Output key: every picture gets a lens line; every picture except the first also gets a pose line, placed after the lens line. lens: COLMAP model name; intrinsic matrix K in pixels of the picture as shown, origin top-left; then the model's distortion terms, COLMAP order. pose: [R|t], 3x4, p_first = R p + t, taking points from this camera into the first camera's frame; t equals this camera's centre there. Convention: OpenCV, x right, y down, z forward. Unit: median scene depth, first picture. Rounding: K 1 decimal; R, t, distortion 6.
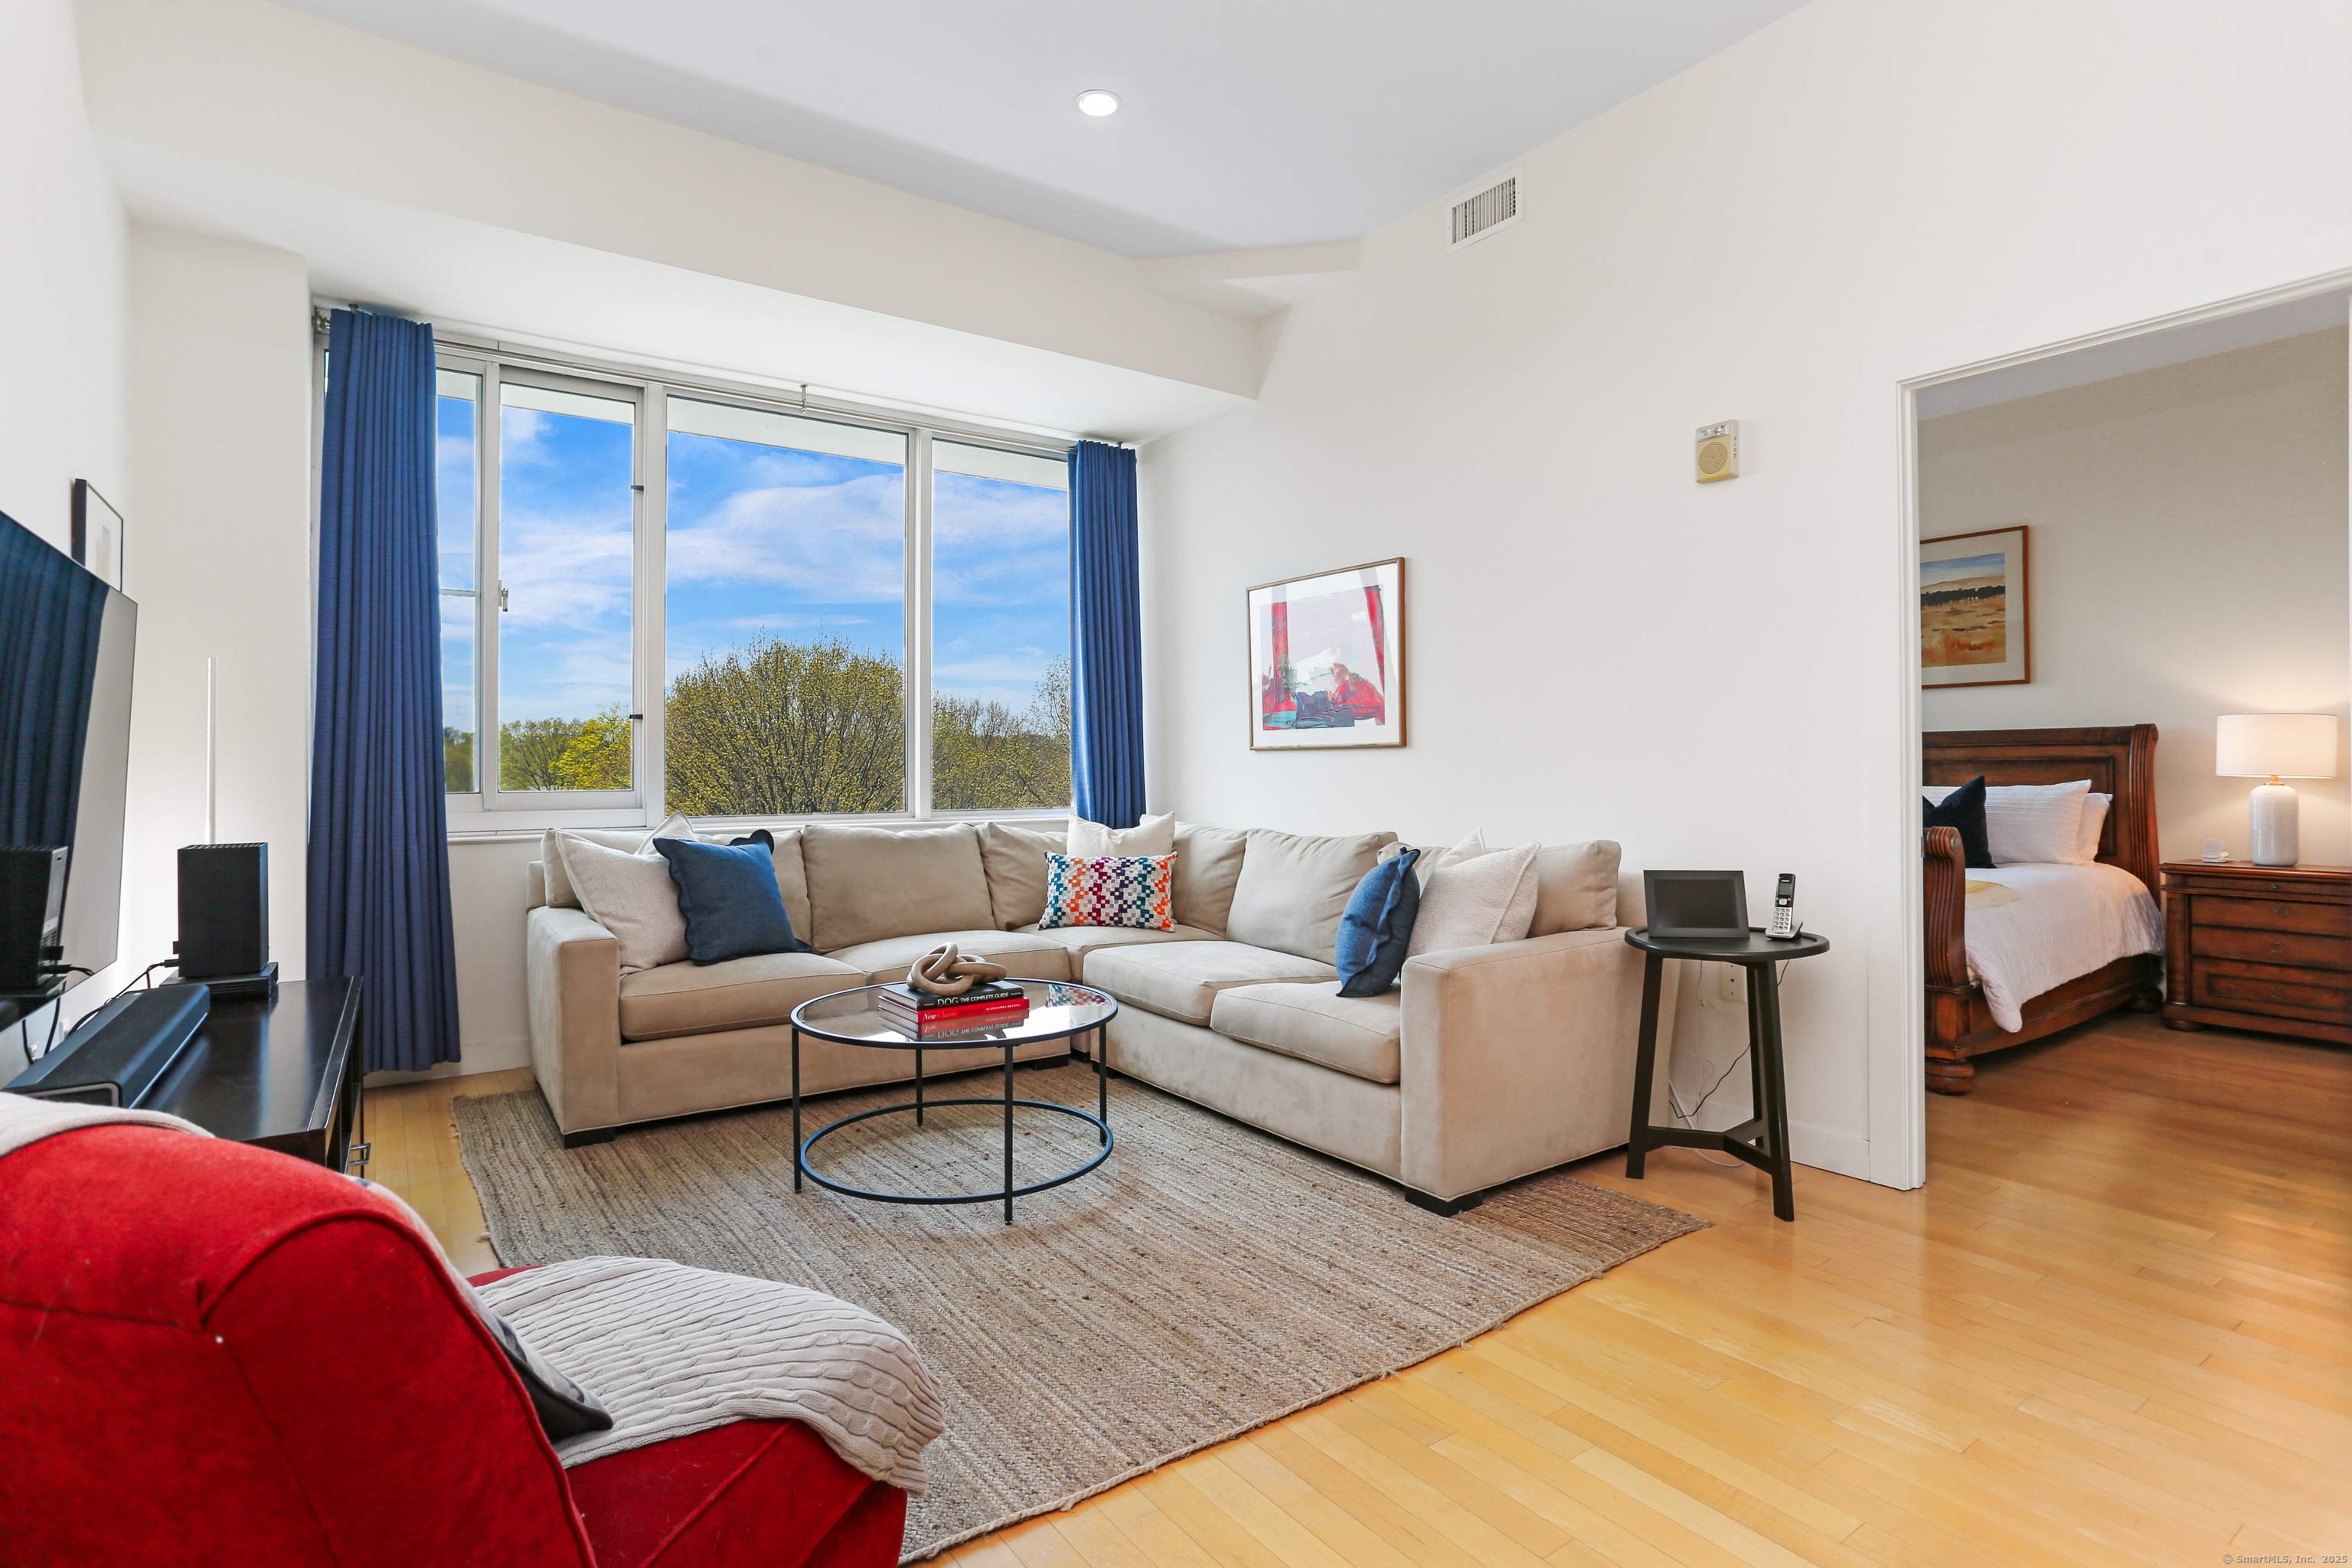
lens RADIAL K [[1148.8, 0, 1169.5], [0, 1148.8, 782.8], [0, 0, 1]] dist [-0.058976, 0.033630]
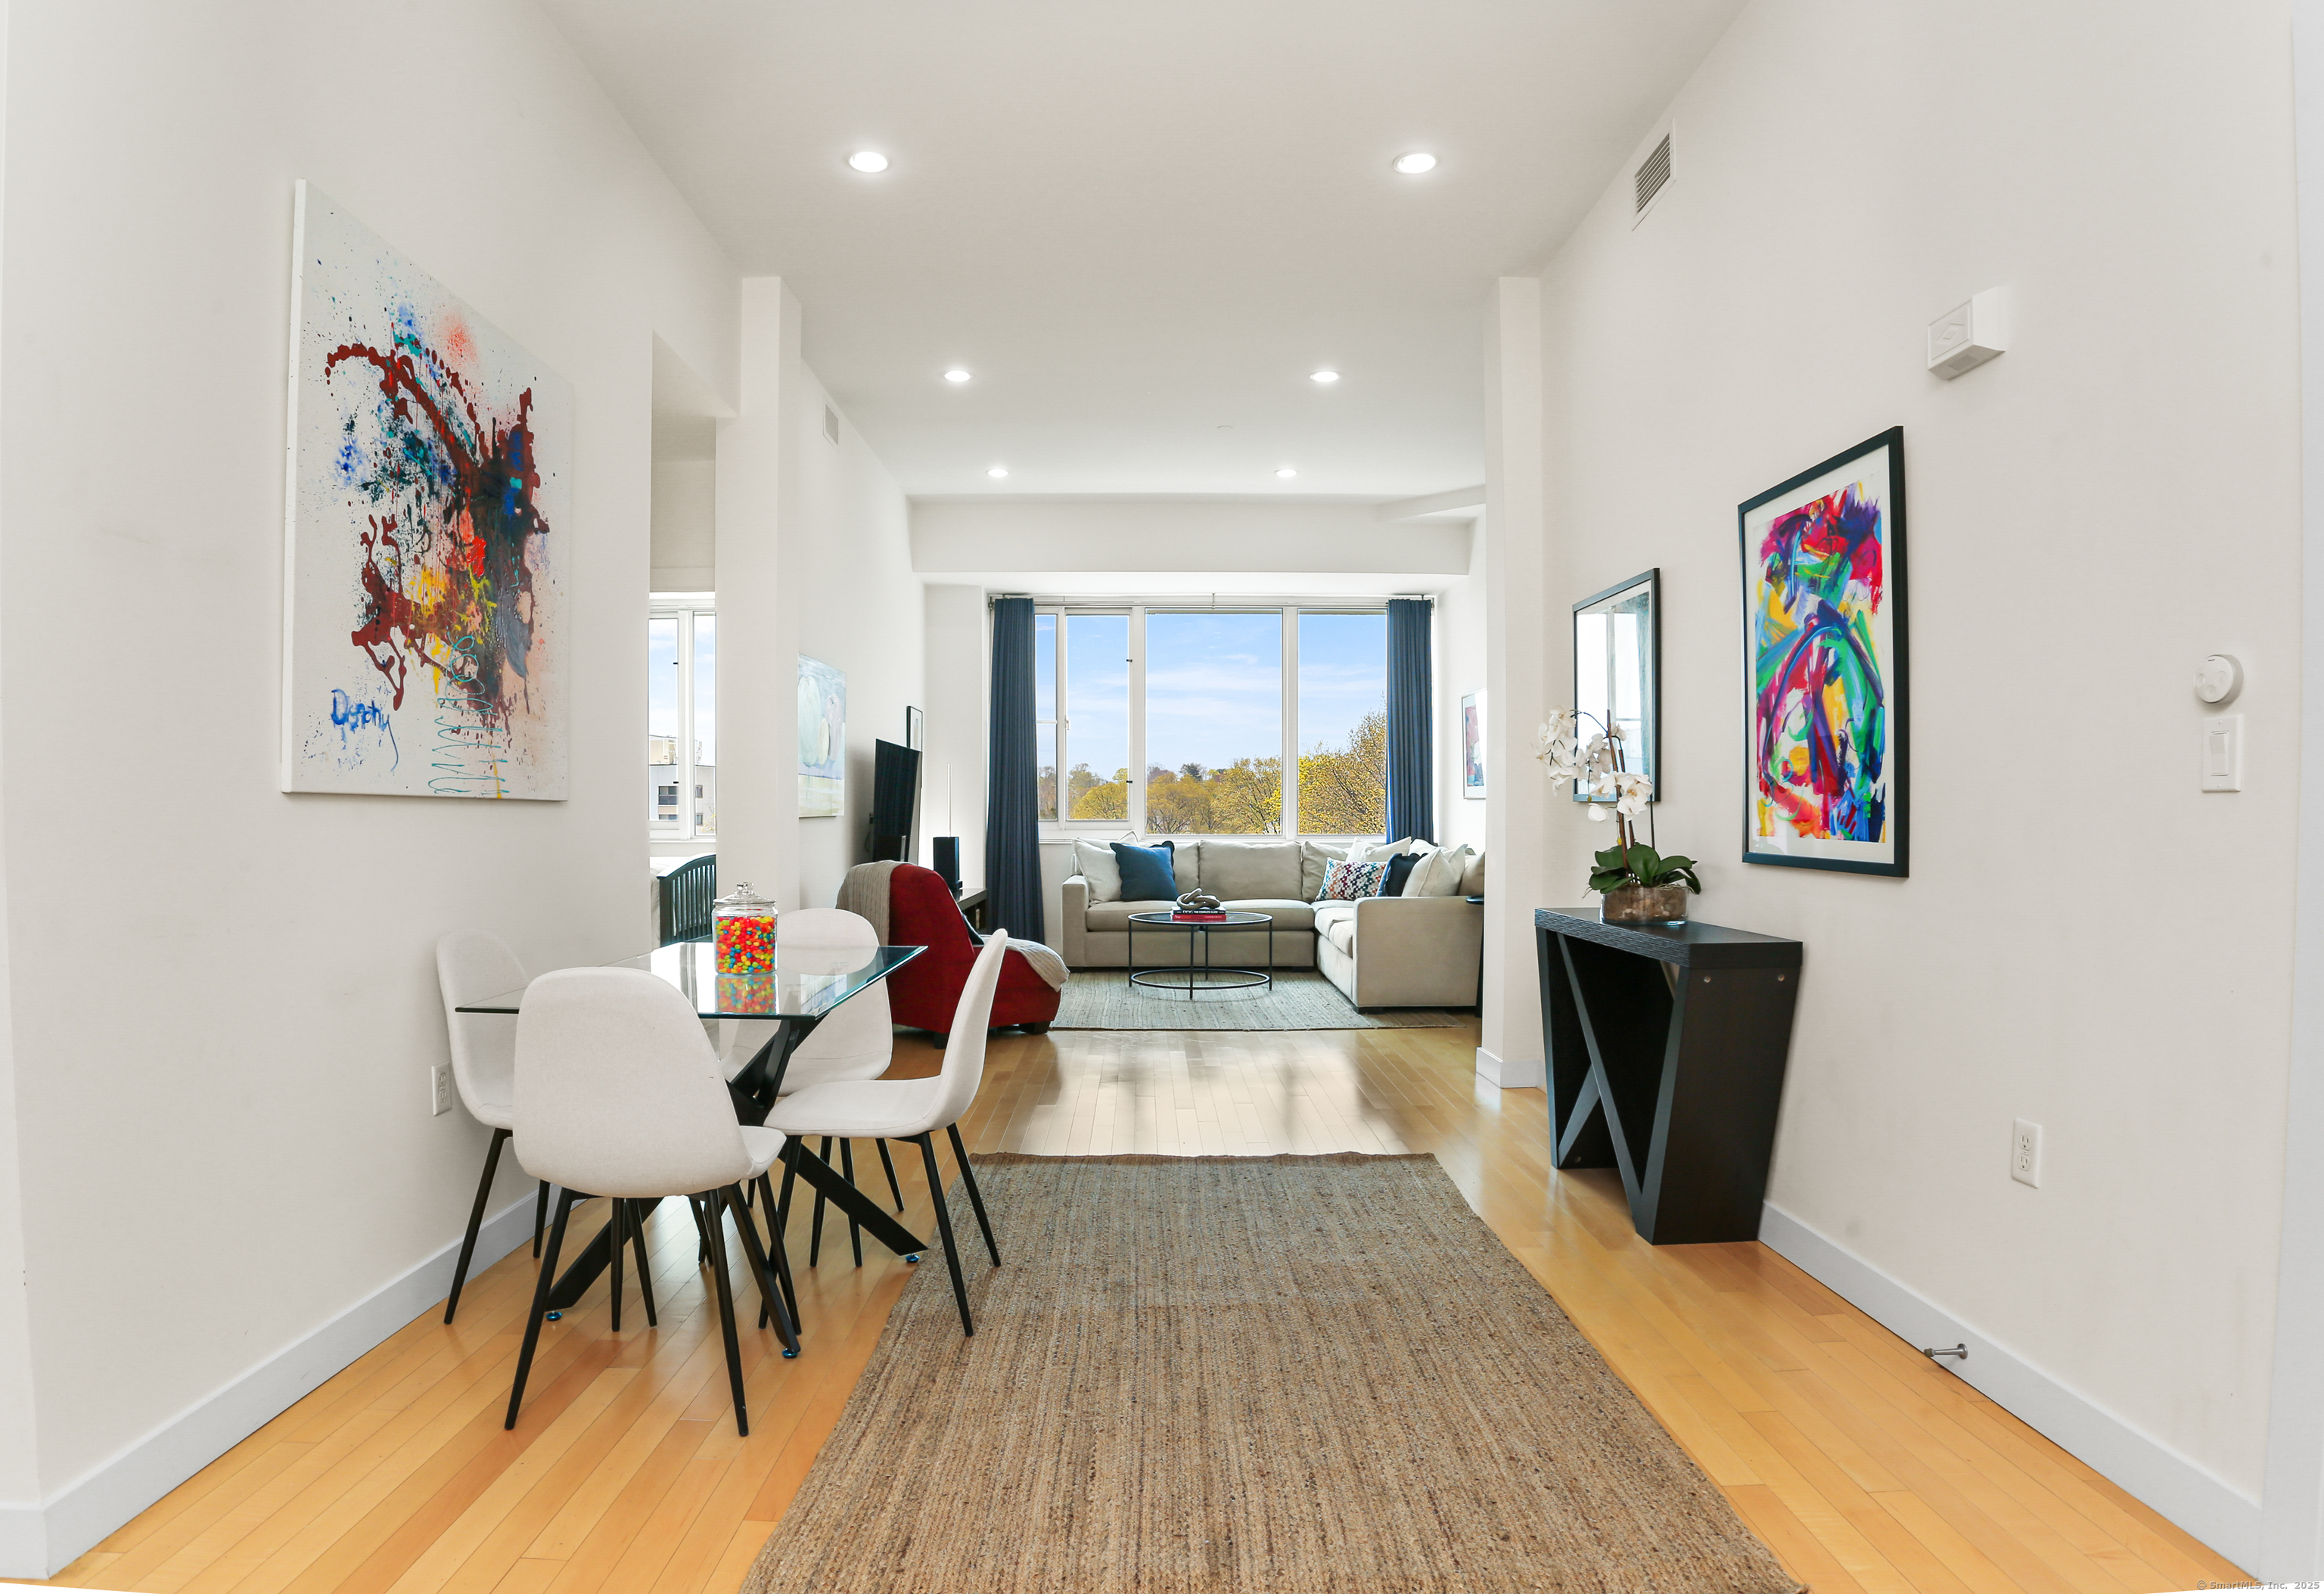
lens RADIAL K [[1287.1, 0, 1129.2], [0, 1287.1, 845.6], [0, 0, 1]] dist [-0.127853, 0.061101]
pose [[0.813237, 0.020334, -0.581577, 0.968022], [-0.009504, 0.999720, 0.021664, 0.002266], [0.581855, -0.012091, 0.813202, -0.935429]]
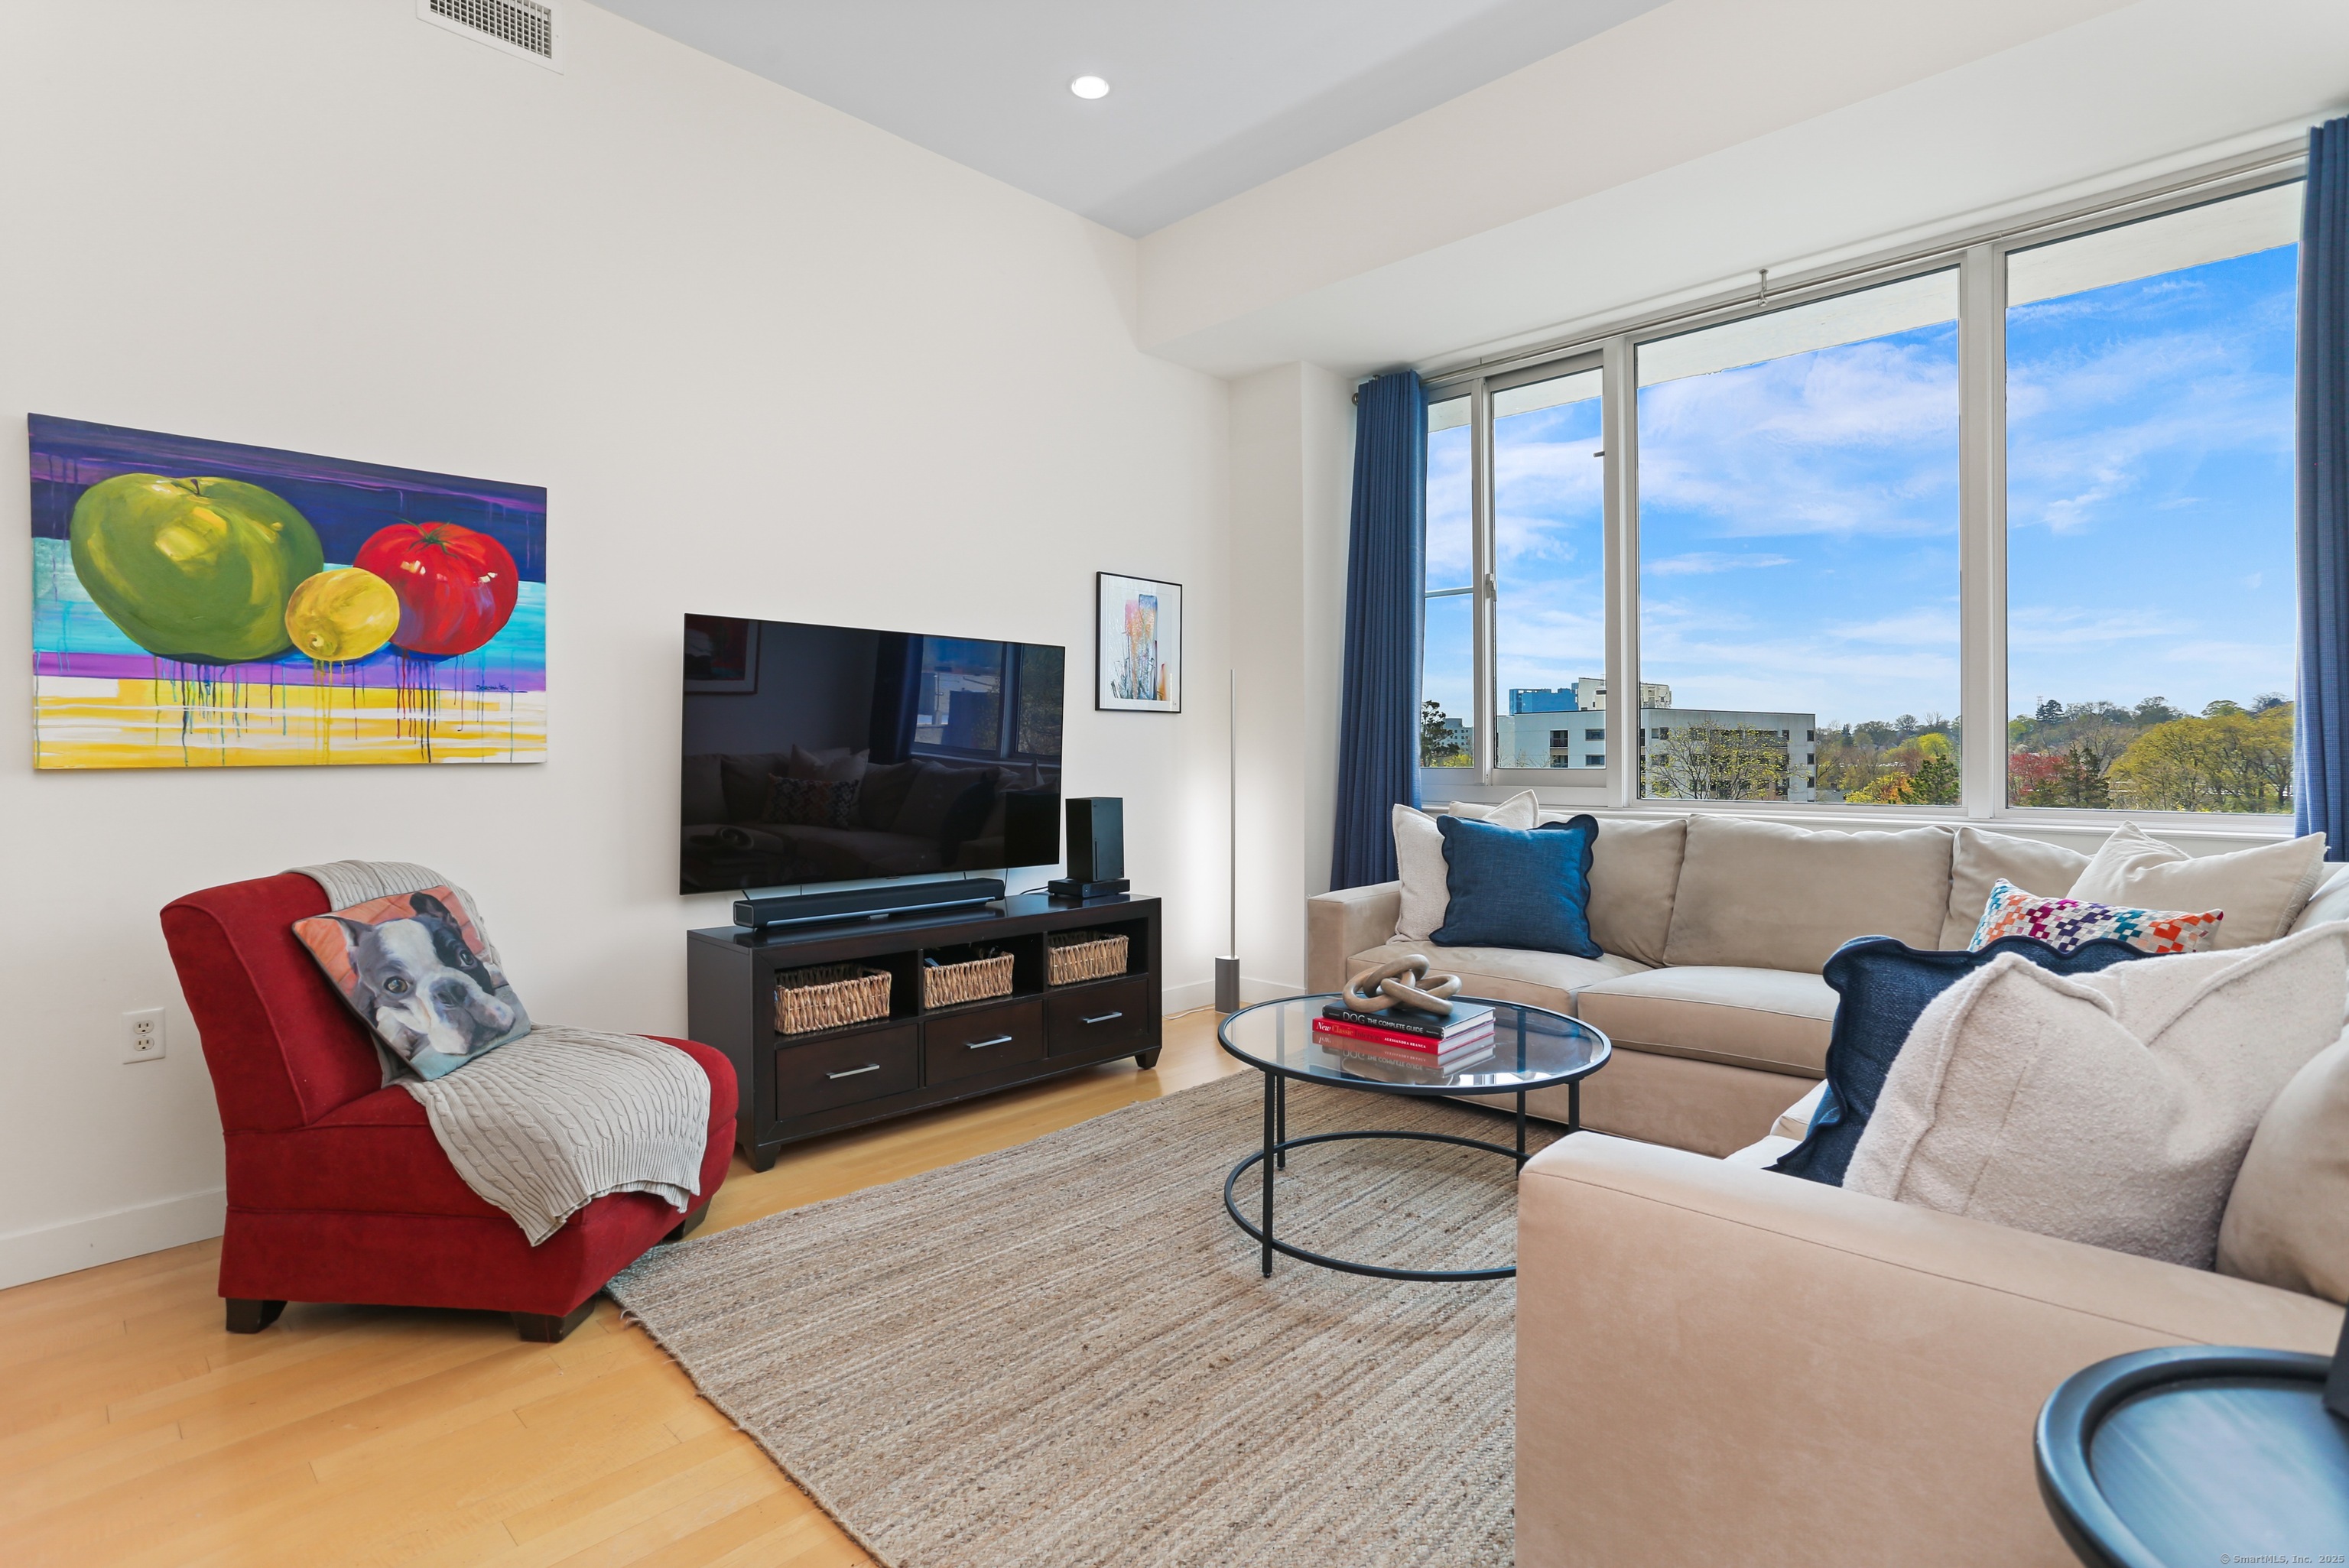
lens RADIAL K [[1141.3, 0, 1171.5], [0, 1141.3, 770.6], [0, 0, 1]] dist [-0.052183, 0.030929]
pose [[0.192812, 0.019357, -0.981045, 0.496413], [-0.006976, 0.999807, 0.018356, -0.008592], [0.981211, 0.003304, 0.192910, 0.556814]]
